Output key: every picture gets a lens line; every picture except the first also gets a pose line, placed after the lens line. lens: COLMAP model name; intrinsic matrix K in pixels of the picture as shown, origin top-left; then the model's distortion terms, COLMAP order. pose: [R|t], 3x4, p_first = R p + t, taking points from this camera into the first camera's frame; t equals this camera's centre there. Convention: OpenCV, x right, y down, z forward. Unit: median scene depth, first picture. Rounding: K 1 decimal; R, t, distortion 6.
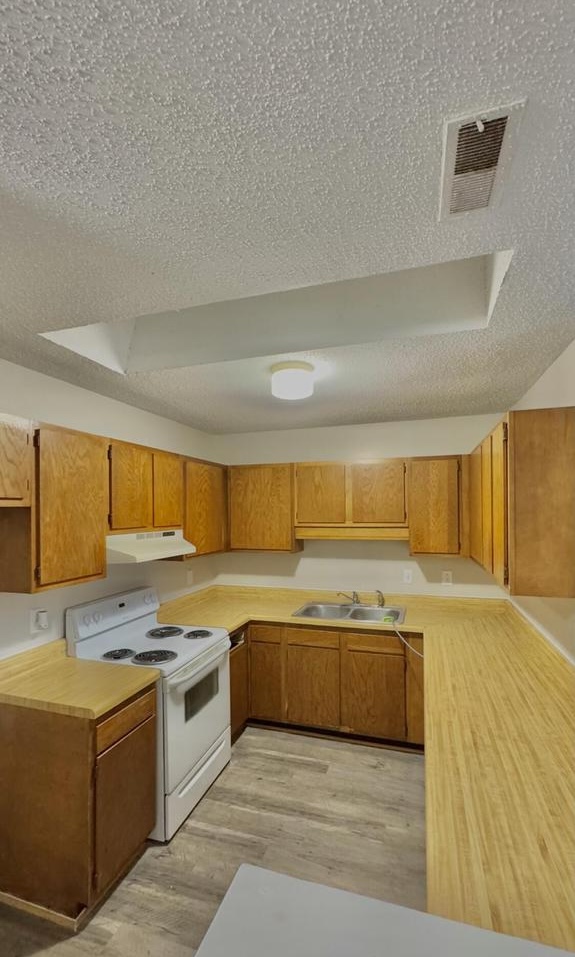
lens RADIAL K [[411.8, 0, 286.4], [0, 411.8, 503.3], [0, 0, 1]] dist [0.002126, 0.000052]
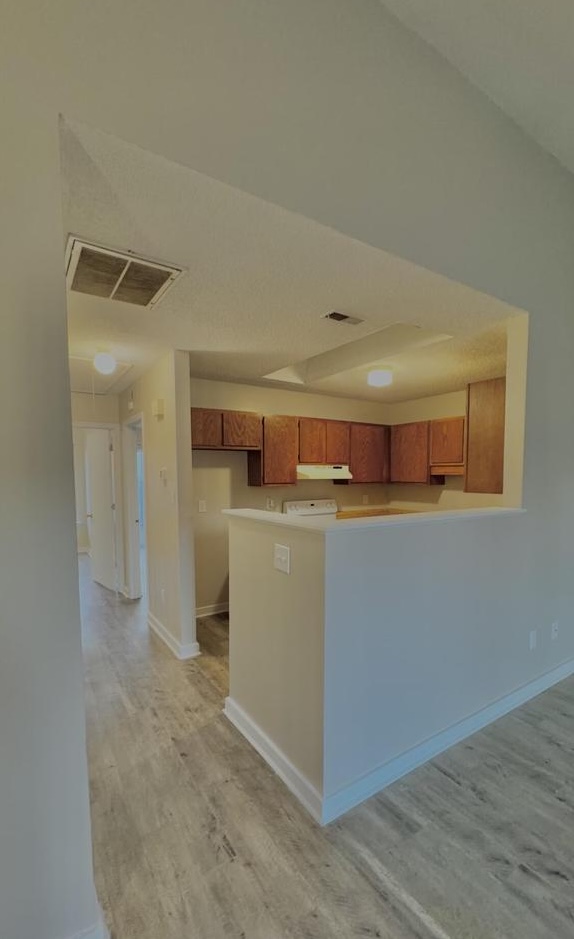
lens RADIAL K [[404.1, 0, 288.6], [0, 404.1, 471.8], [0, 0, 1]] dist [0.002126, 0.000052]
pose [[0.780049, 0.000373, -0.625718, 0.600979], [0.009655, 0.999874, 0.012631, 0.065891], [0.625643, -0.015894, 0.779947, -0.448890]]
